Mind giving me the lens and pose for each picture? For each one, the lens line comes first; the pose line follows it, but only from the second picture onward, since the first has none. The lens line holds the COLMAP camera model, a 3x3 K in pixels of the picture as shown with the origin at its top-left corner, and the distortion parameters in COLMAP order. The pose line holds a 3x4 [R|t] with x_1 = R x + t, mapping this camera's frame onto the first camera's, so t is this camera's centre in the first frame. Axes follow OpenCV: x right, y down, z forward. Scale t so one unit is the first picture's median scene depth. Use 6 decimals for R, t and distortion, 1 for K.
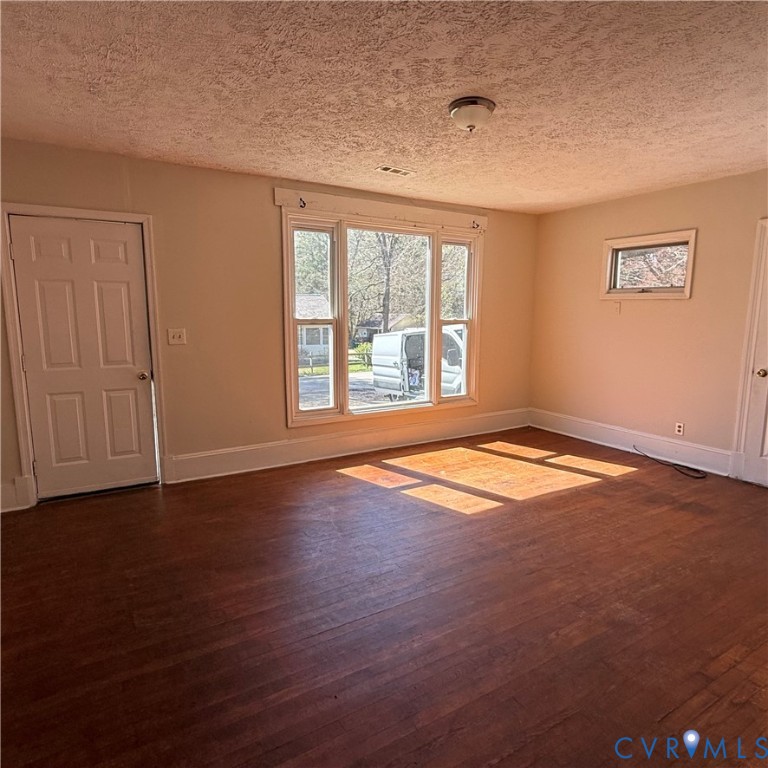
lens RADIAL K [[520.1, 0, 384.0], [0, 520.1, 384.0], [0, 0, 1]] dist [0.004899, 0.002495]
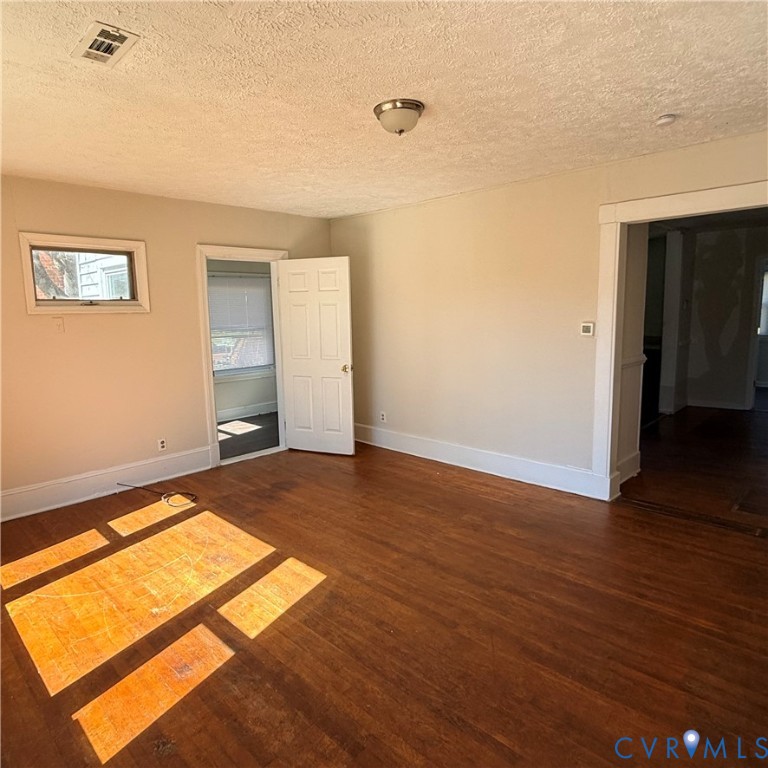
lens RADIAL K [[520.1, 0, 384.0], [0, 520.1, 384.0], [0, 0, 1]] dist [0.004899, 0.002495]
pose [[-0.263981, -0.139495, 0.954387, -0.507877], [0.157747, 0.969919, 0.185397, -0.154377], [-0.951541, 0.199494, -0.234036, 0.887252]]
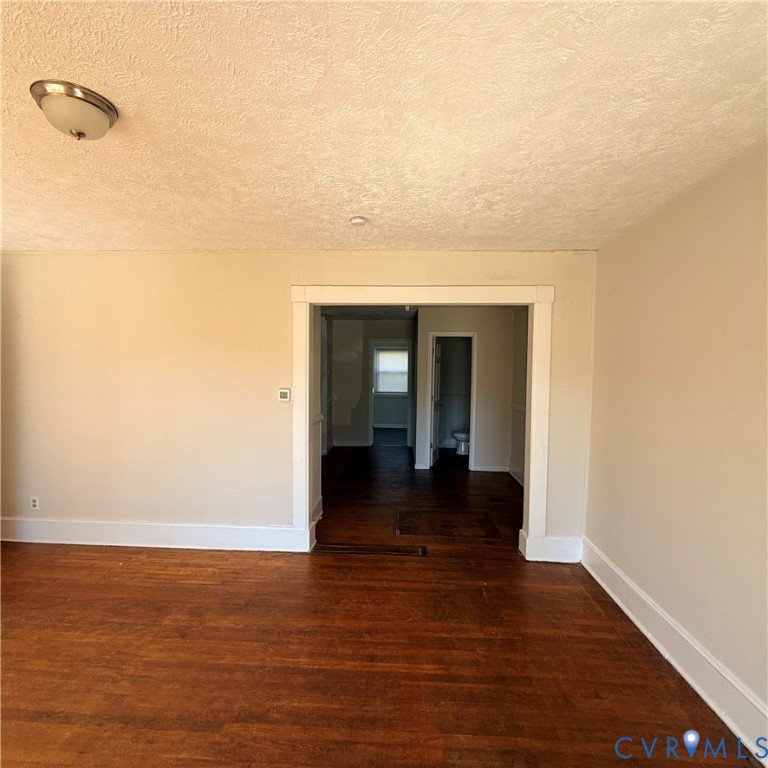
lens RADIAL K [[409.7, 0, 384.0], [0, 409.7, 384.0], [0, 0, 1]] dist [-0.000429, 0.000108]
pose [[-0.831337, -0.037752, 0.554485, -0.302959], [0.064704, 0.984331, 0.164028, -0.158795], [-0.551989, 0.172240, -0.815868, 0.842719]]
